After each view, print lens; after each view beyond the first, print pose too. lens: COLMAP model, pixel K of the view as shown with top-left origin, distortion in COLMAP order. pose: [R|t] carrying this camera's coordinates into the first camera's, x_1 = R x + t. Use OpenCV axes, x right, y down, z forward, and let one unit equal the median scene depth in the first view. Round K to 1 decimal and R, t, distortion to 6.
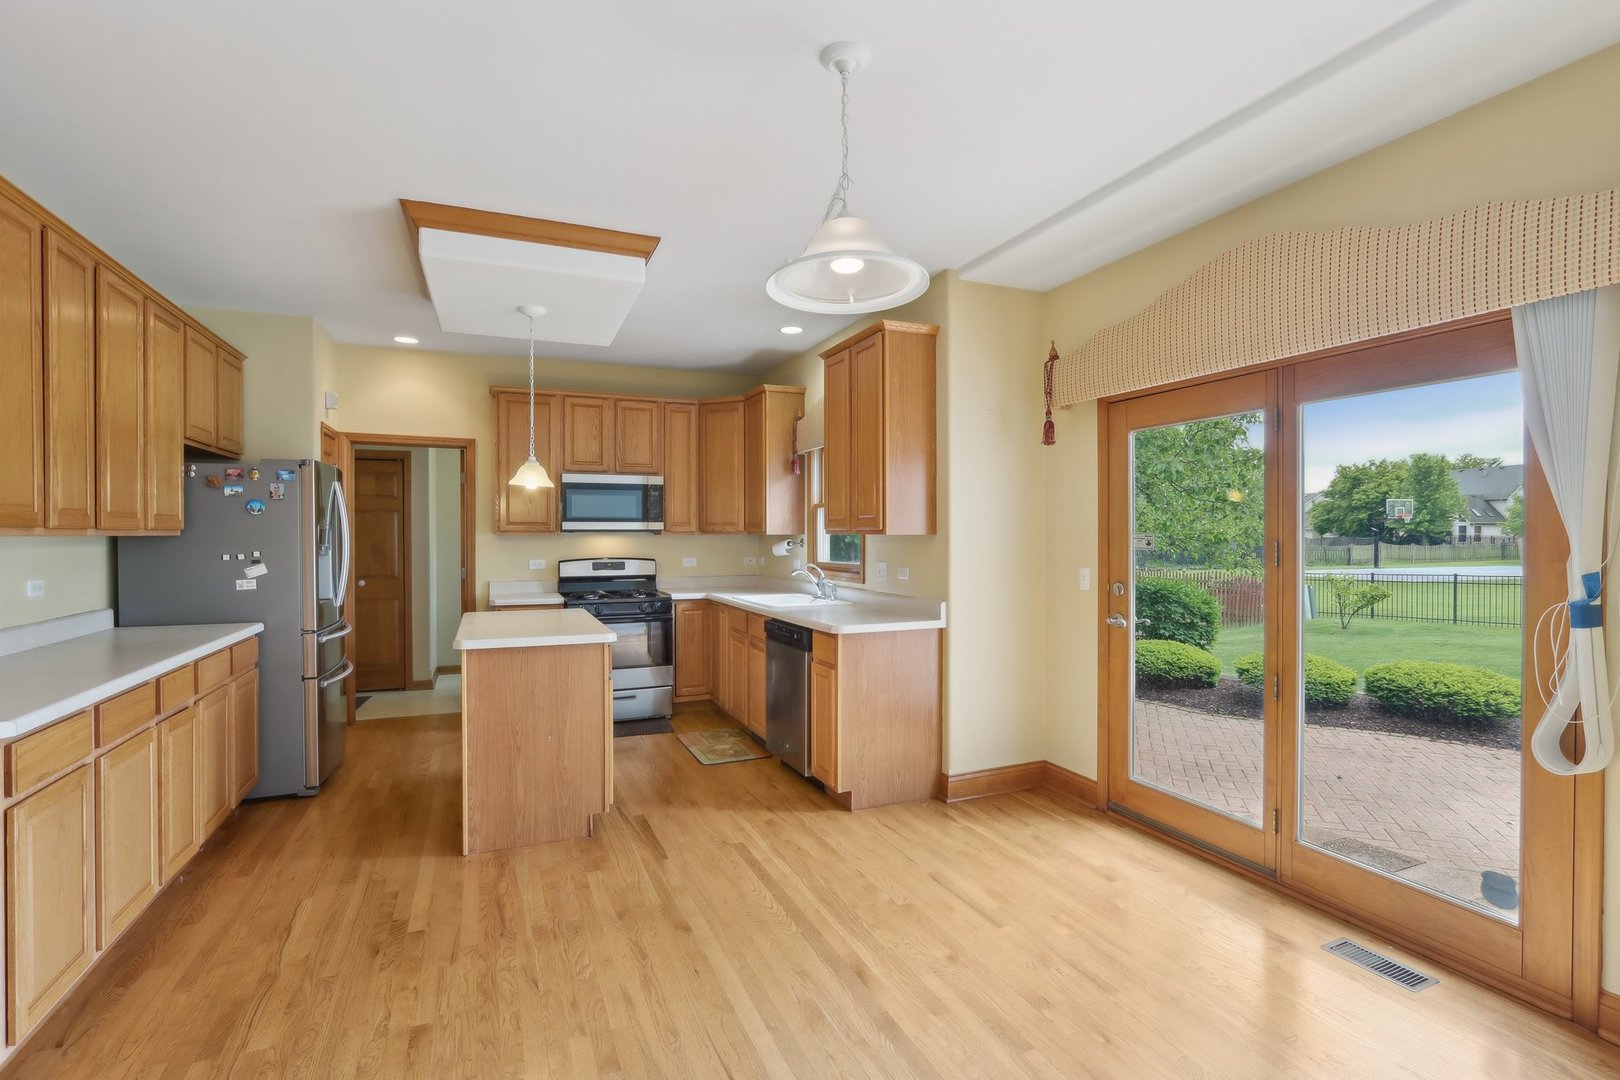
lens RADIAL K [[756.9, 0, 819.6], [0, 756.9, 543.1], [0, 0, 1]] dist [-0.013422, 0.000193]
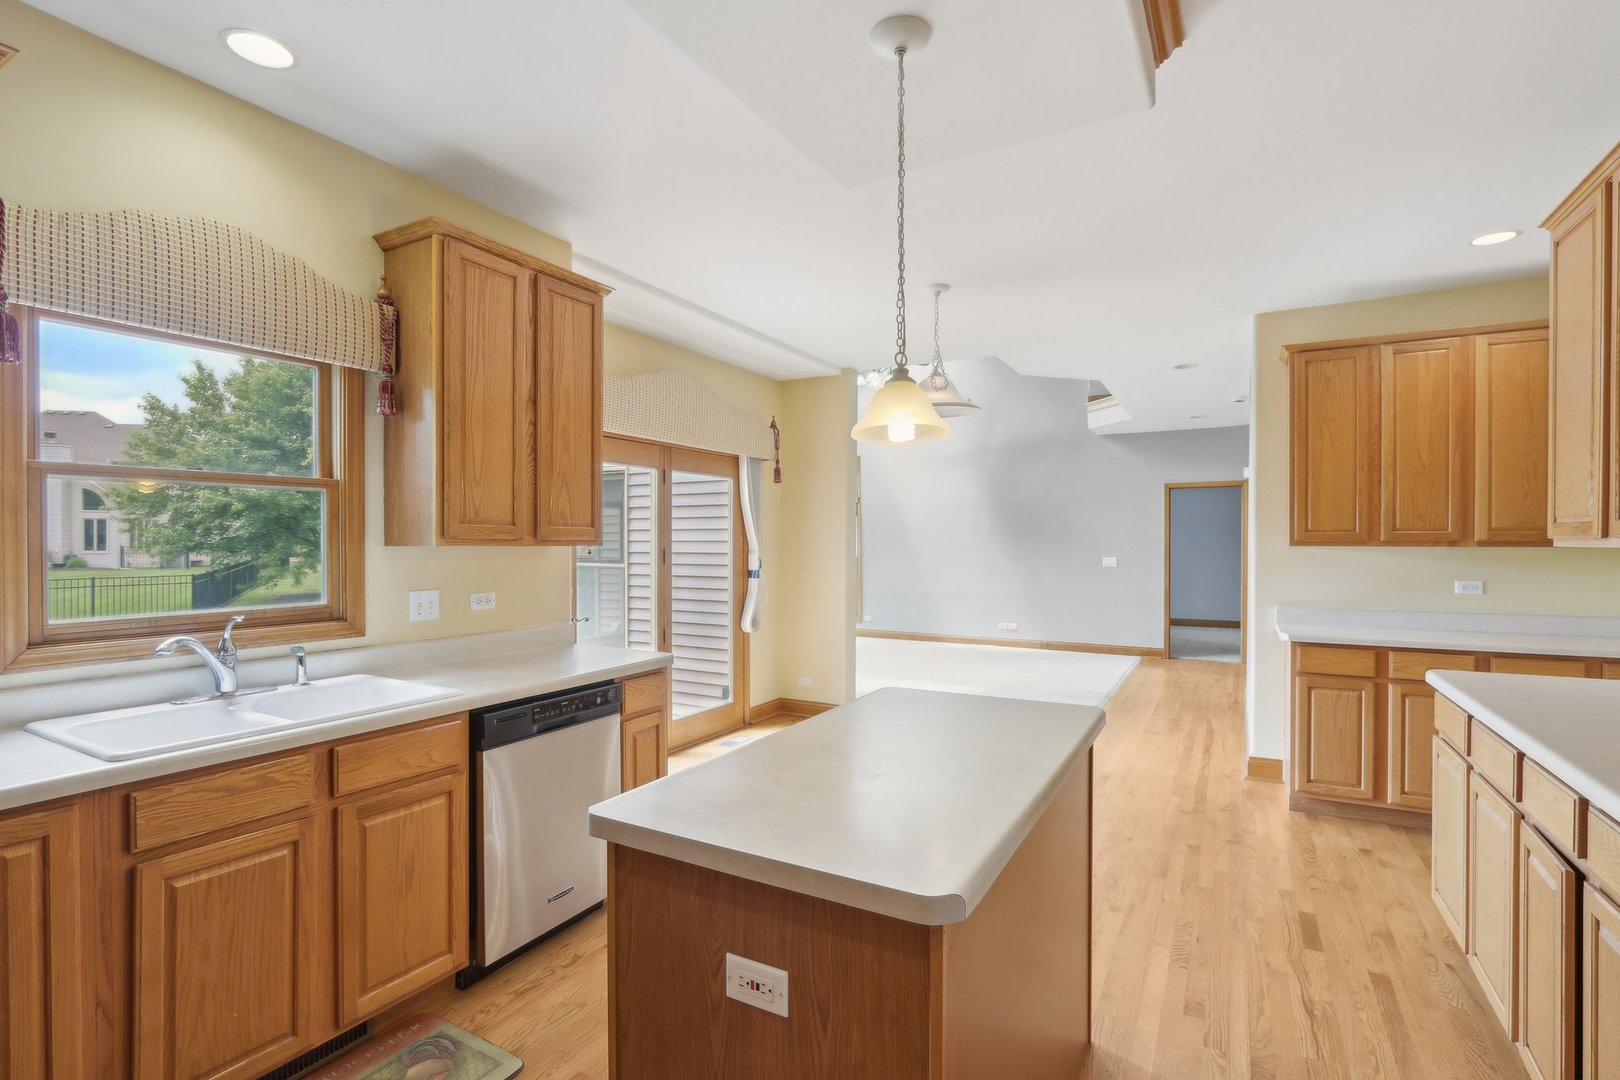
lens RADIAL K [[749.5, 0, 812.5], [0, 749.5, 547.9], [0, 0, 1]] dist [-0.004485, -0.000081]
pose [[-0.598330, -0.003824, 0.801241, -0.679488], [0.008639, 0.999900, 0.011223, -0.016056], [-0.801203, 0.013637, -0.598237, 1.262482]]
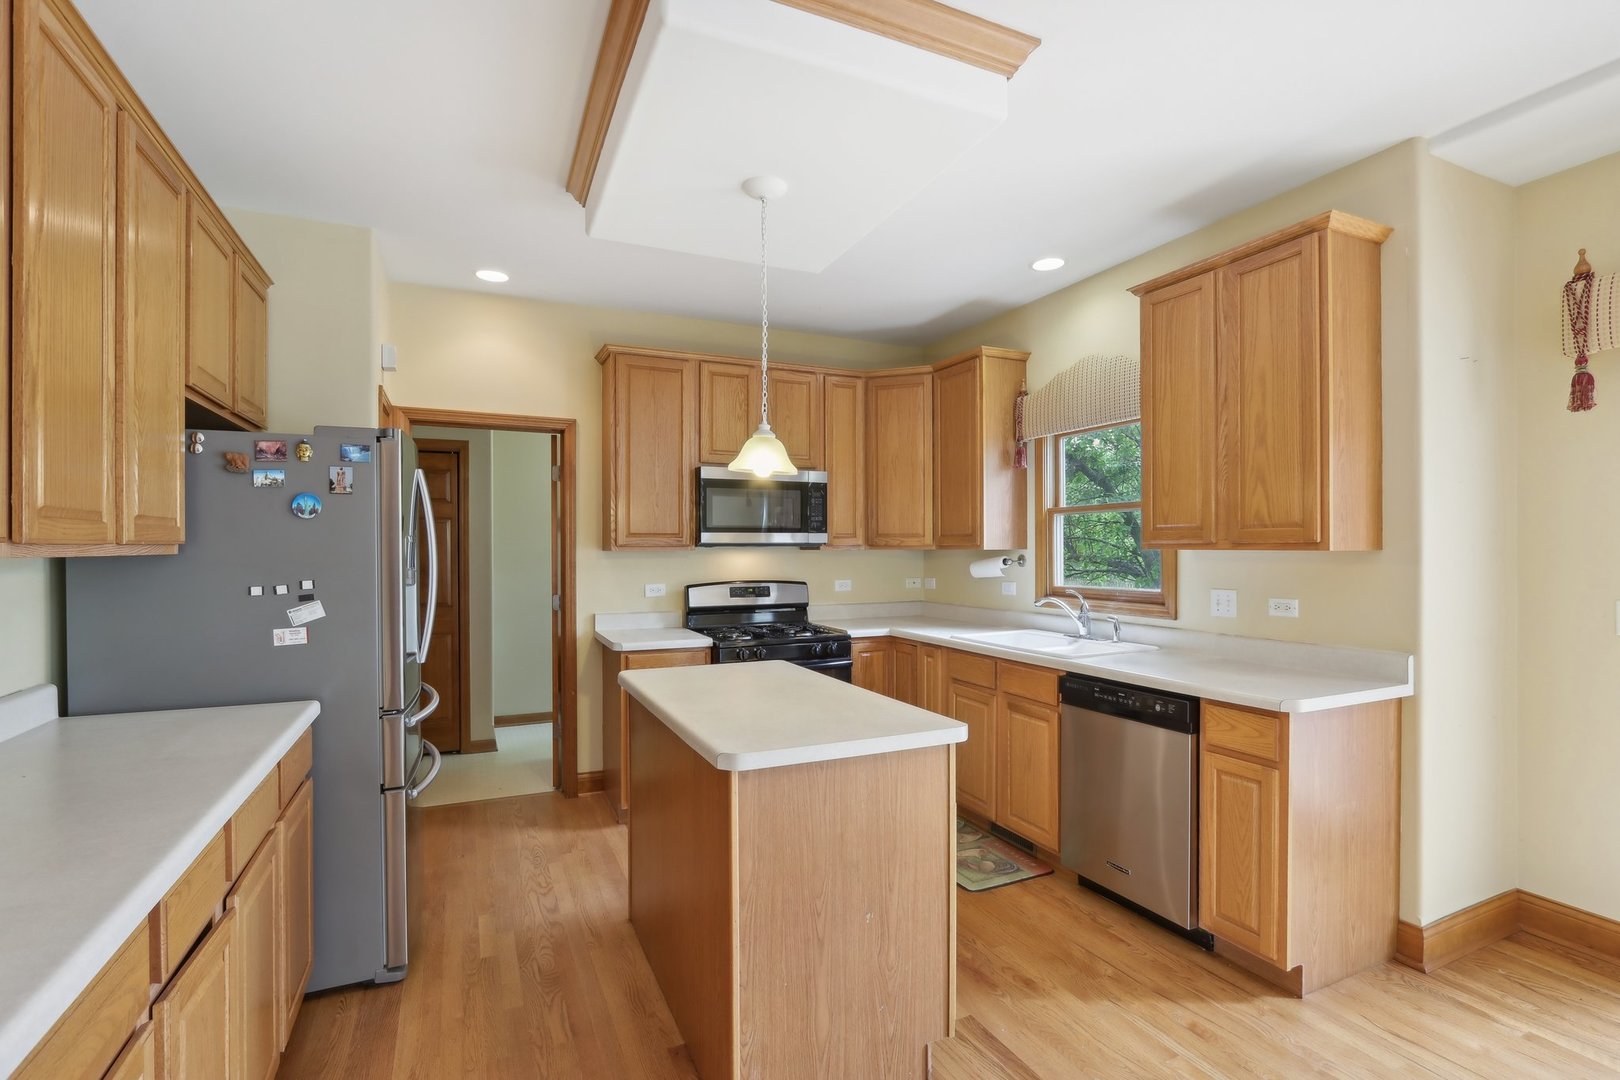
lens RADIAL K [[748.9, 0, 819.3], [0, 748.9, 552.5], [0, 0, 1]] dist [-0.014545, 0.000286]
pose [[0.999431, -0.001679, 0.033692, -0.348724], [0.001848, 0.999986, -0.004974, -0.007163], [-0.033684, 0.005033, 0.999420, 0.380598]]
